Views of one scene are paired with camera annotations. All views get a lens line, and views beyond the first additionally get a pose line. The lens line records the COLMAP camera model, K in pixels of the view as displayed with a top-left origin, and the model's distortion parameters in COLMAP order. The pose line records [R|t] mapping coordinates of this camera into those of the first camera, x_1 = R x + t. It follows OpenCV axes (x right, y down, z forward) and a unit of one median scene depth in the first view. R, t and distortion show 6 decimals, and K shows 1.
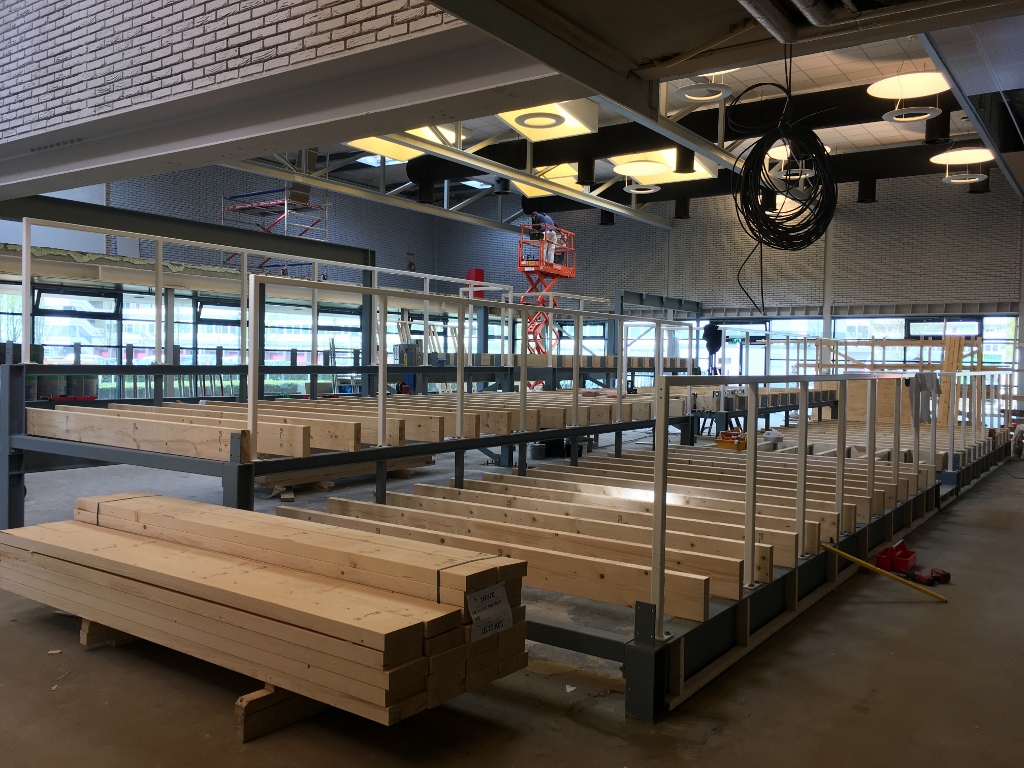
lens RADIAL K [[859.2, 0, 510.0], [0, 859.2, 383.8], [0, 0, 1]] dist [0.016166, -0.017774]
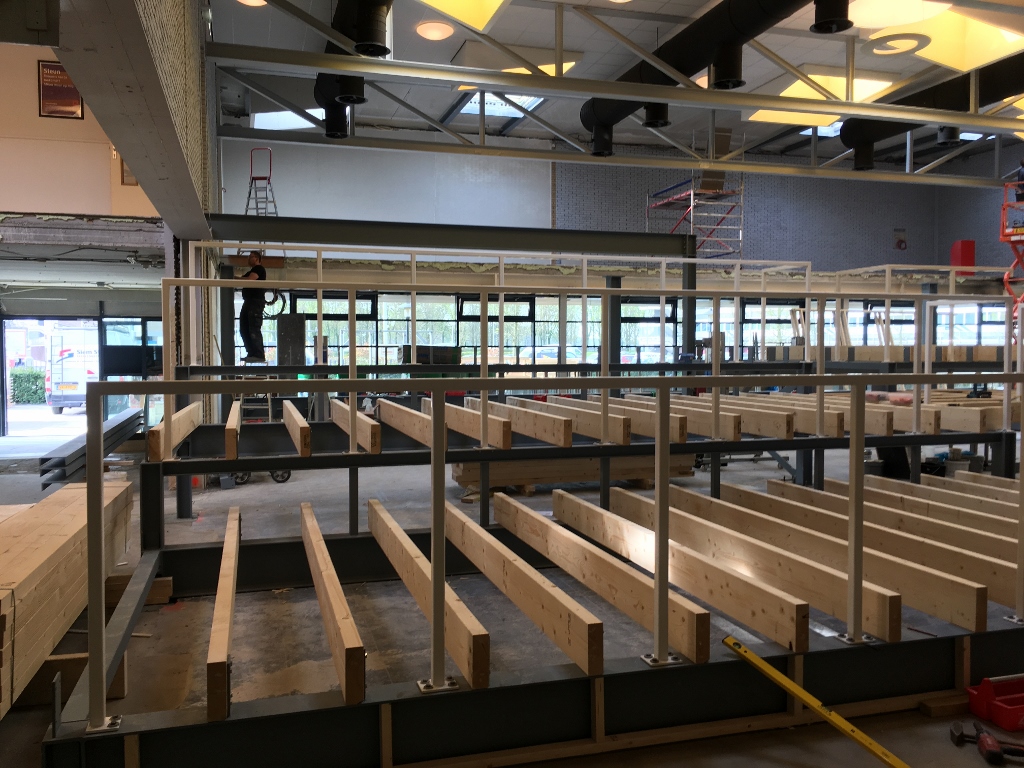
lens RADIAL K [[859.2, 0, 503.6], [0, 859.2, 376.8], [0, 0, 1]] dist [0.016166, -0.017774]
pose [[0.779004, 0.000010, -0.627019, 0.186734], [-0.001873, 0.999996, -0.002312, -0.002327], [0.627016, 0.002976, 0.779000, 0.126105]]
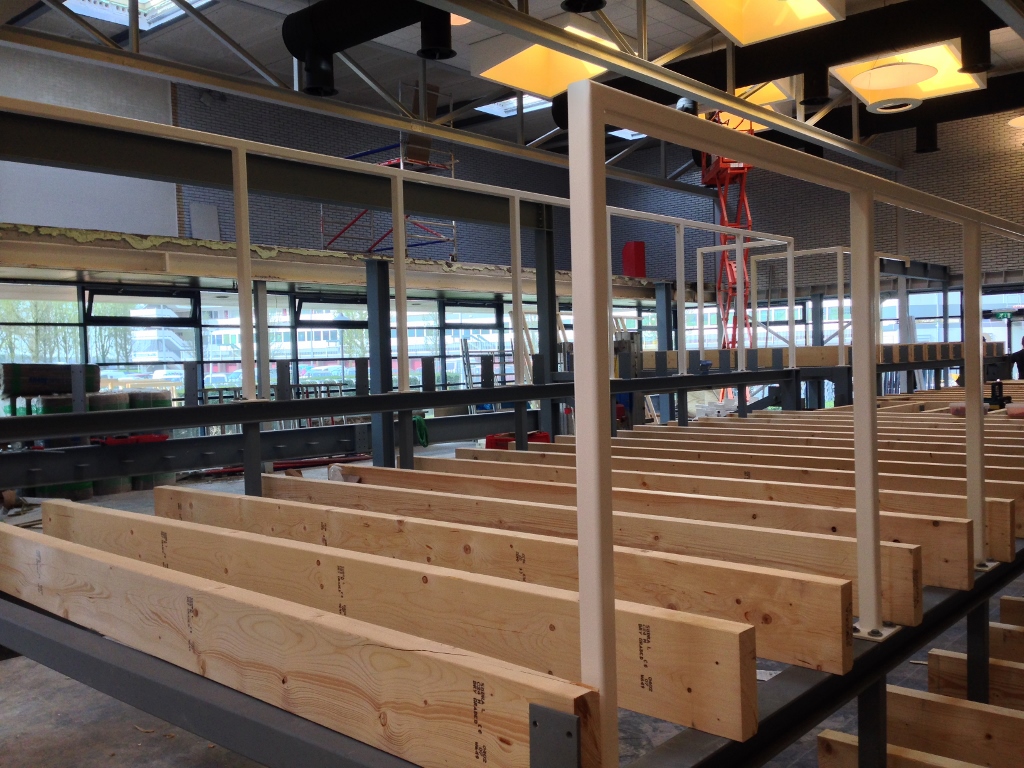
lens RADIAL K [[918.1, 0, 502.8], [0, 918.1, 405.5], [0, 0, 1]] dist [0.062449, -0.064931]
pose [[0.991775, -0.037962, -0.122232, -0.086824], [0.040911, 0.998927, 0.021706, -0.011245], [0.121277, -0.026528, 0.992264, 0.214209]]
